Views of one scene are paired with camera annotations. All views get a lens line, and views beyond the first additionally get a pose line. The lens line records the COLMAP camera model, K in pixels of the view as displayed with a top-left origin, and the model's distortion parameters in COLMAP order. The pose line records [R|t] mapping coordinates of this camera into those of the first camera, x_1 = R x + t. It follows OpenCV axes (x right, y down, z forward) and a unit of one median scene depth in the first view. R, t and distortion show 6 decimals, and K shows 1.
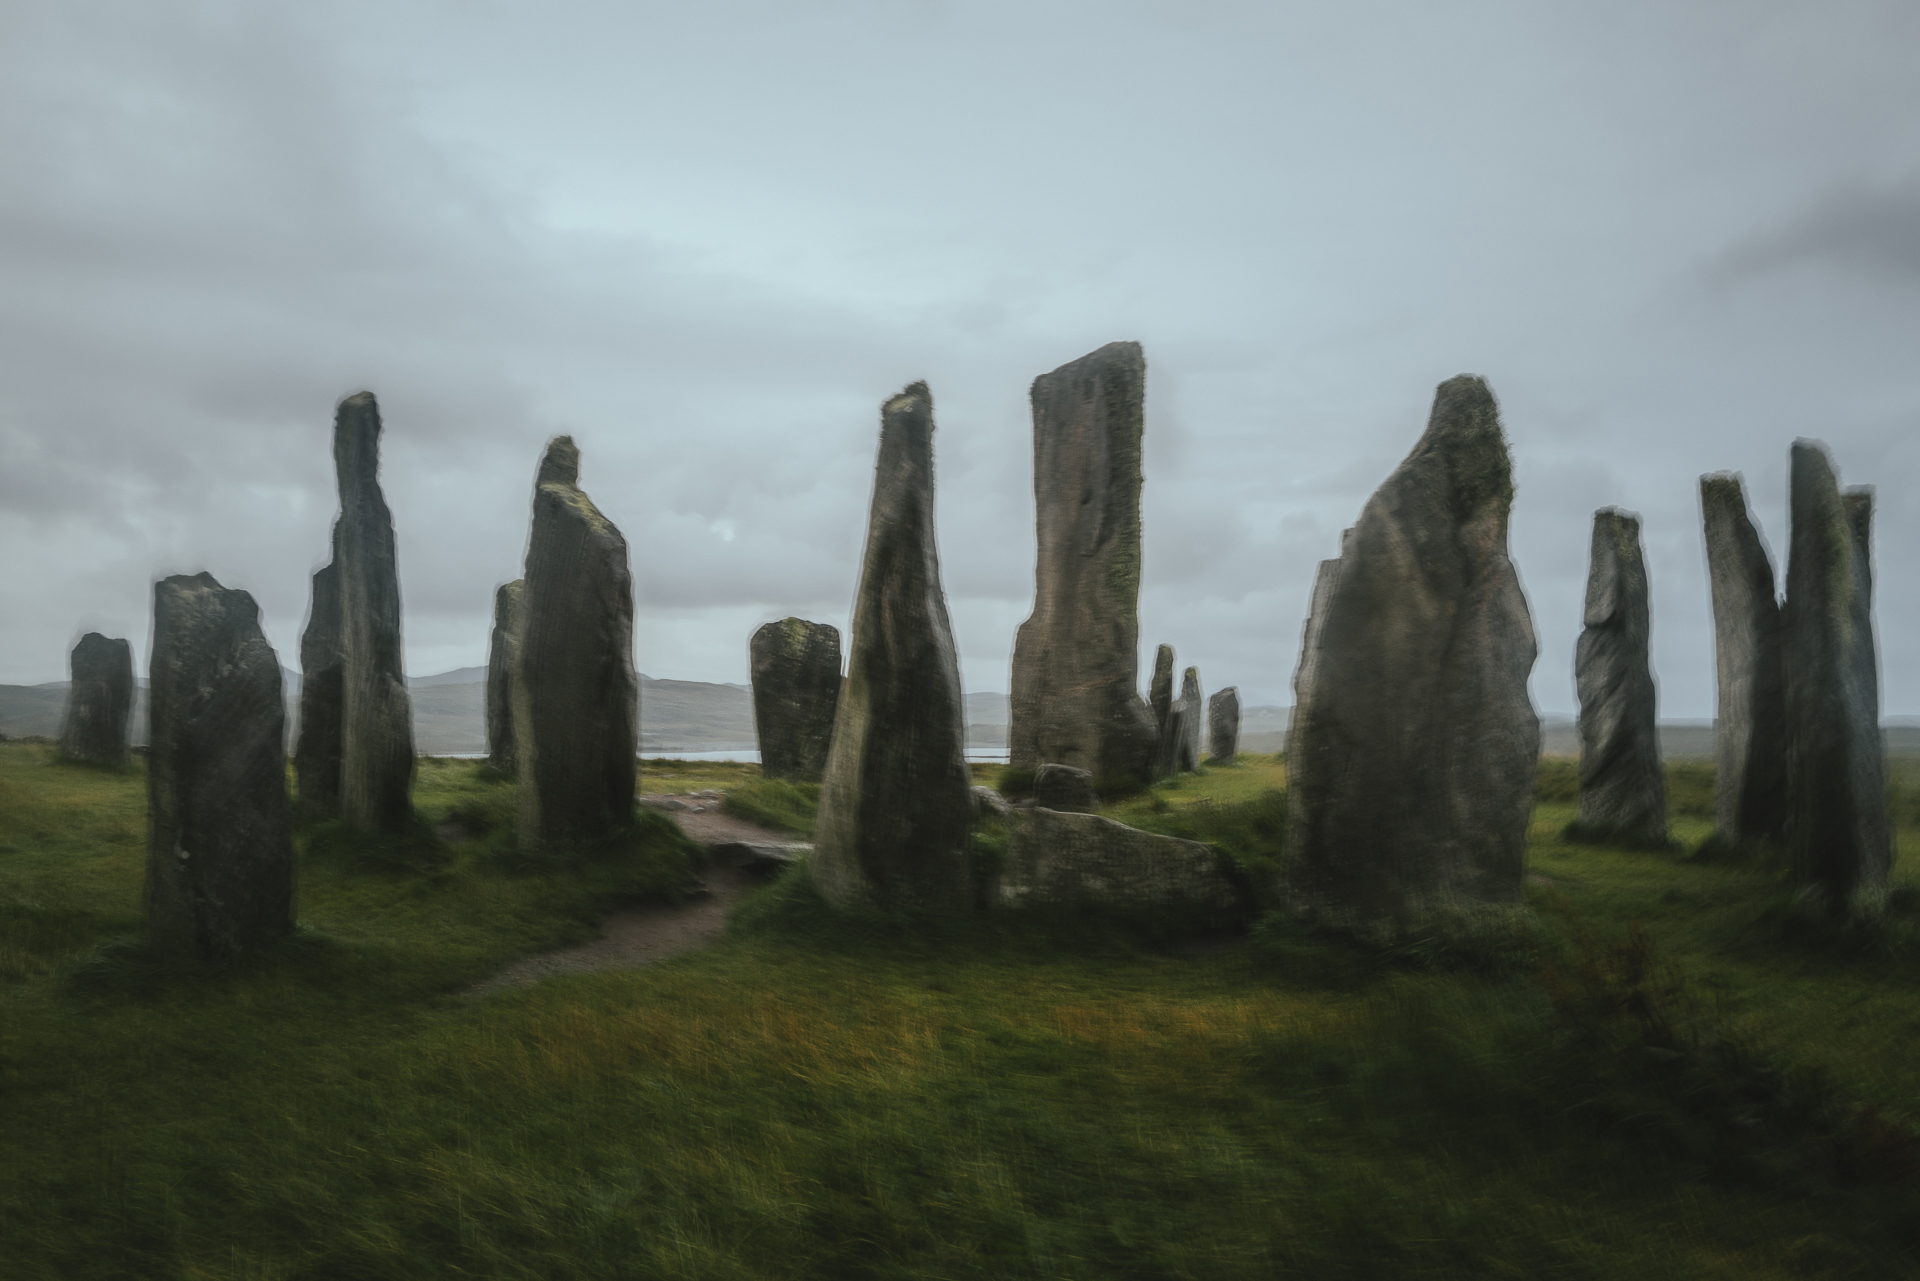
lens RADIAL K [[1520.3, 0, 993.4], [0, 1520.3, 633.2], [0, 0, 1]] dist [-0.011900, -0.003502]
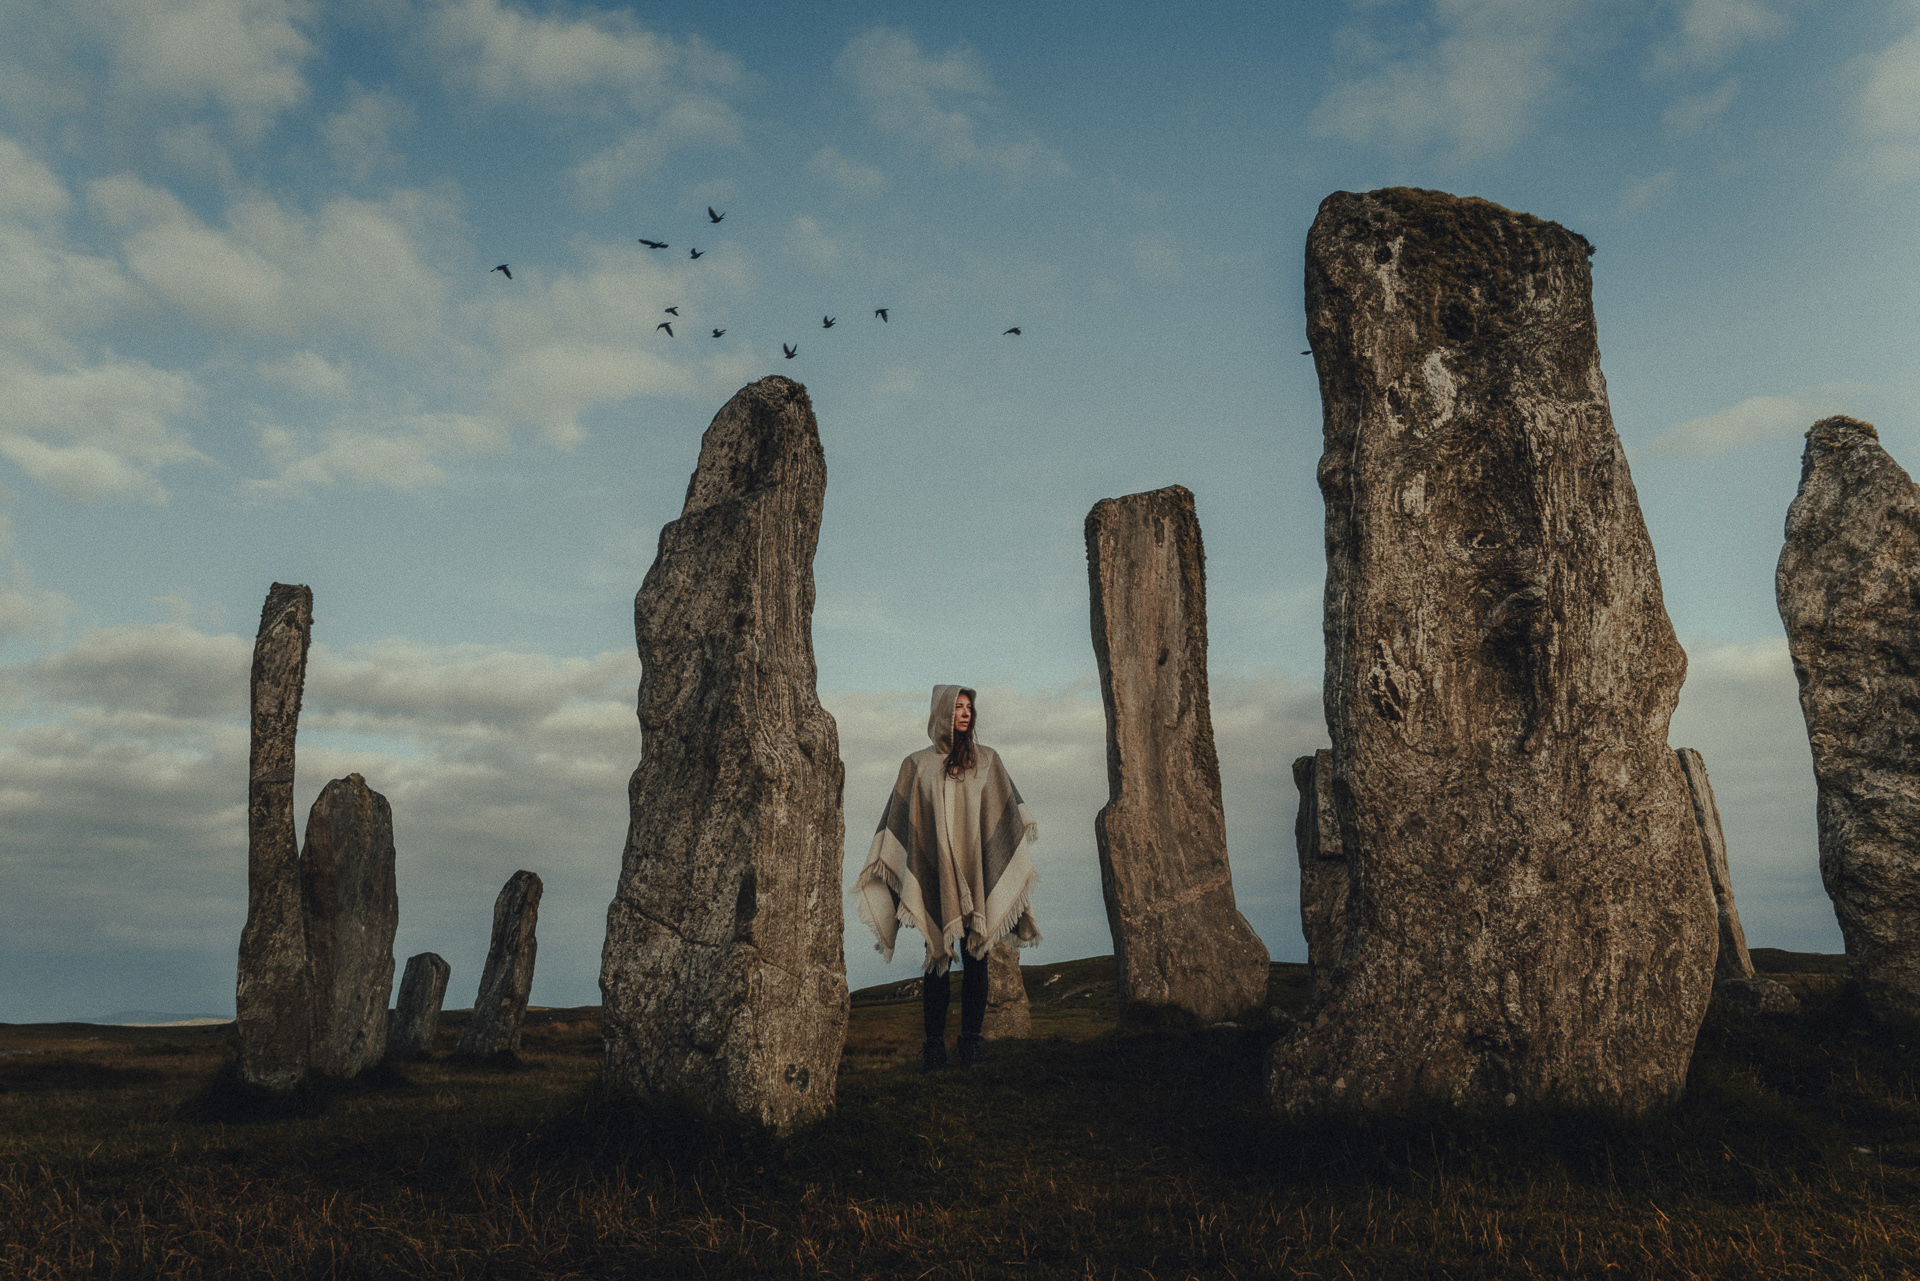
lens RADIAL K [[1520.3, 0, 993.4], [0, 1520.3, 633.2], [0, 0, 1]] dist [-0.011900, -0.003502]
pose [[0.528598, 0.186151, 0.828210, -0.667093], [-0.019424, 0.978056, -0.207434, 0.069255], [-0.848650, 0.093562, 0.520614, 0.650859]]
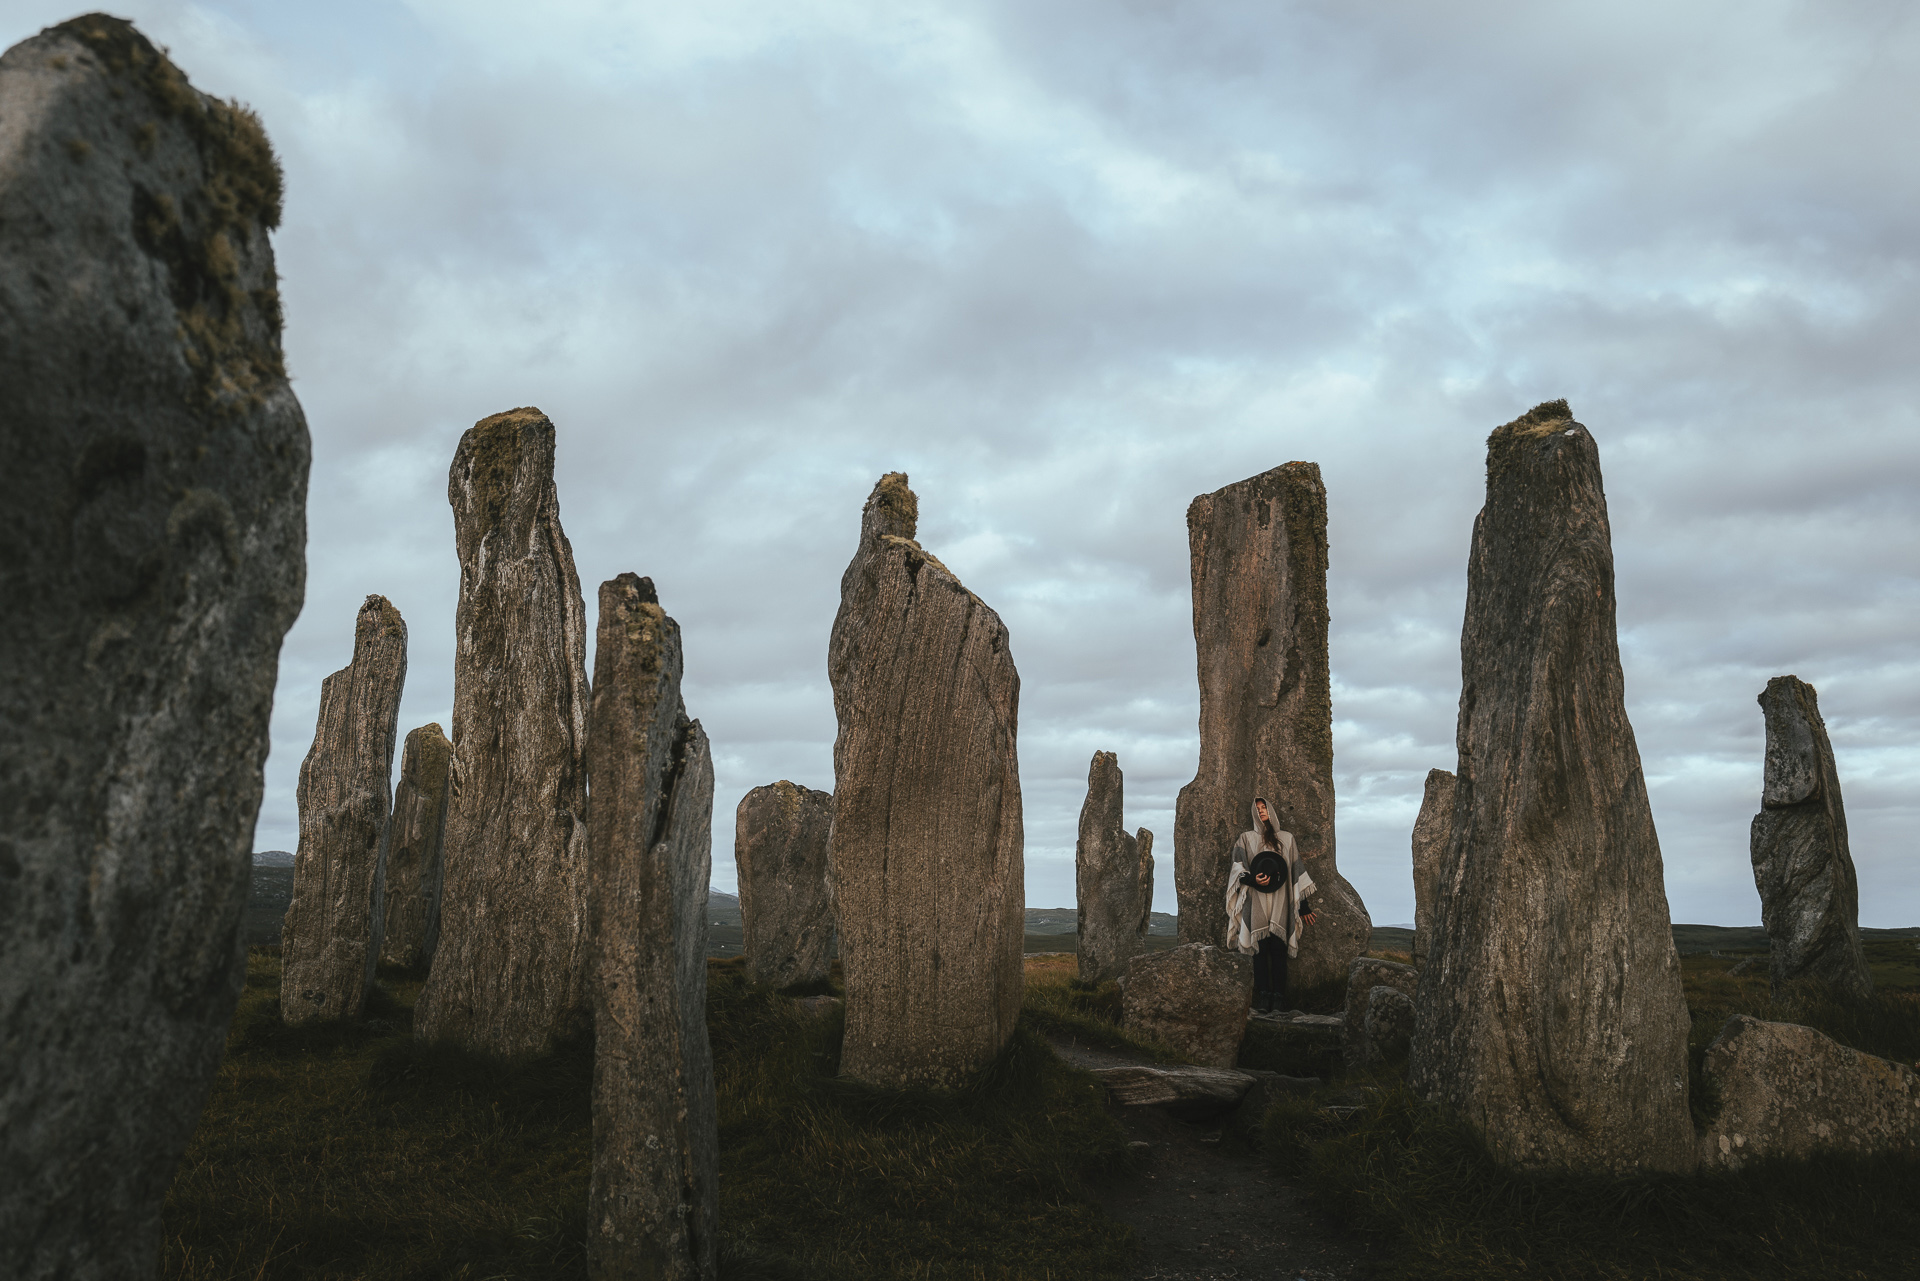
lens RADIAL K [[1467.4, 0, 909.8], [0, 1467.4, 646.2], [0, 0, 1]] dist [-0.047556, 0.003104]
pose [[0.986504, 0.046378, 0.157035, -0.259864], [-0.025811, 0.991104, -0.130561, 0.025866], [-0.161693, 0.124746, 0.978925, 0.237857]]
